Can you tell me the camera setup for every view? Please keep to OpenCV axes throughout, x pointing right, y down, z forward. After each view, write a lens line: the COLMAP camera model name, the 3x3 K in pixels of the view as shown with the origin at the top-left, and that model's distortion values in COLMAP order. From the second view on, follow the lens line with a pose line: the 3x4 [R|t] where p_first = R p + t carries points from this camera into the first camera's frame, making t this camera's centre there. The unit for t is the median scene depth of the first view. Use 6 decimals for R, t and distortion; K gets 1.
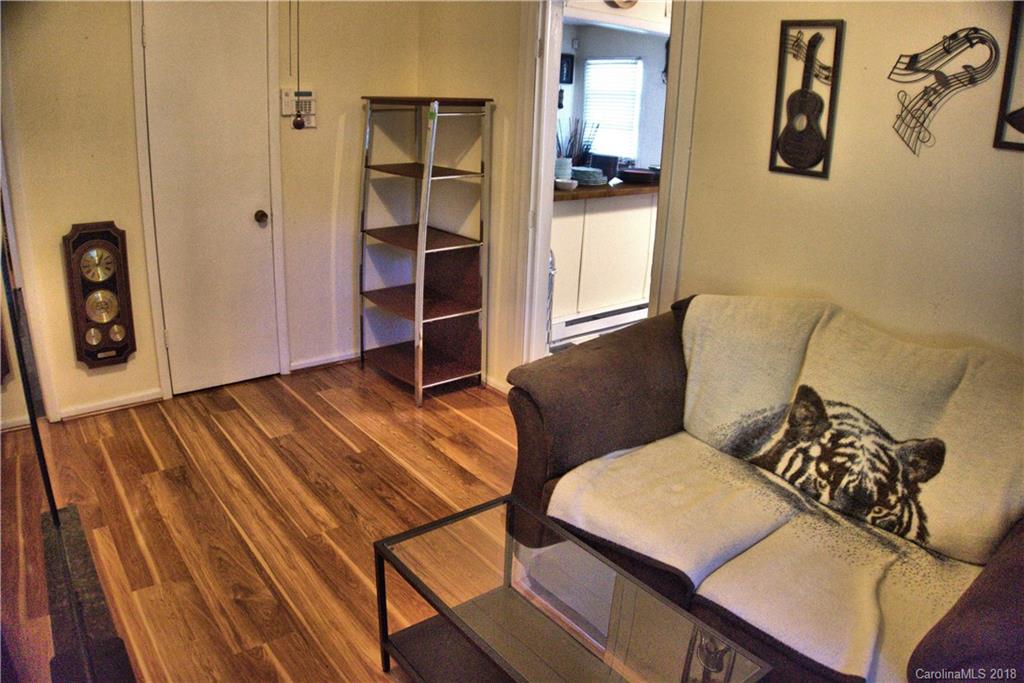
lens RADIAL K [[716.2, 0, 512.0], [0, 716.2, 341.5], [0, 0, 1]] dist [-0.227018, 0.075329]
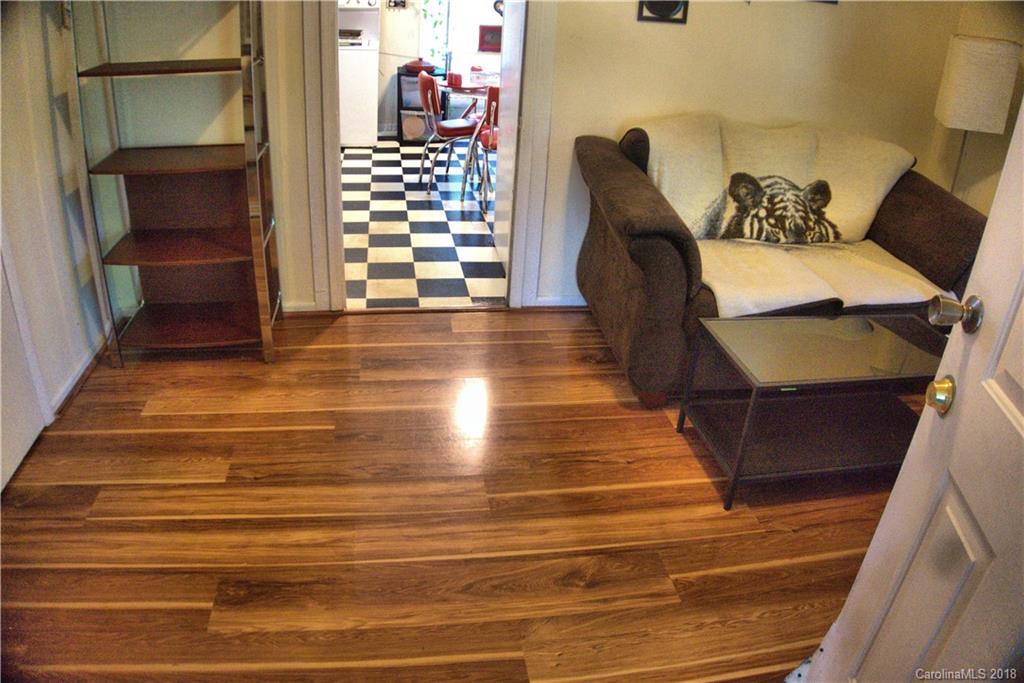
lens RADIAL K [[716.2, 0, 512.0], [0, 716.2, 341.5], [0, 0, 1]] dist [-0.227018, 0.075329]
pose [[0.487319, -0.409374, 0.771319, -1.085503], [0.255272, 0.911501, 0.322494, -0.205888], [-0.835079, 0.039739, 0.548693, 0.651487]]
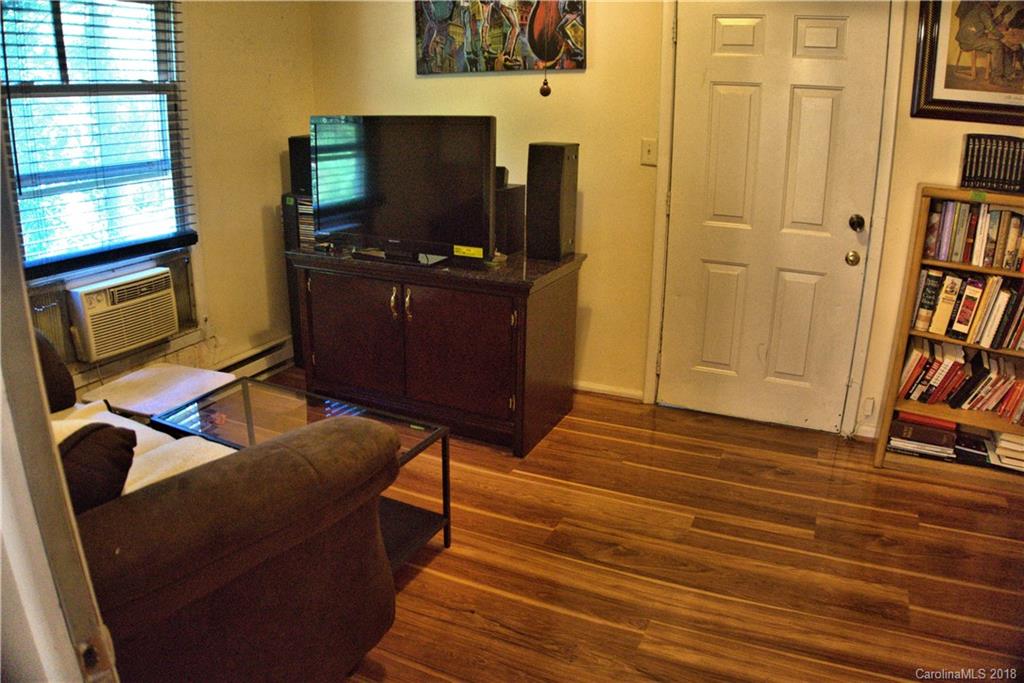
lens RADIAL K [[716.2, 0, 512.0], [0, 716.2, 341.5], [0, 0, 1]] dist [-0.227018, 0.075329]
pose [[-0.893344, 0.082142, -0.441803, 0.224085], [-0.198450, 0.809976, 0.551867, -0.500988], [0.403181, 0.580682, -0.707286, 1.676195]]
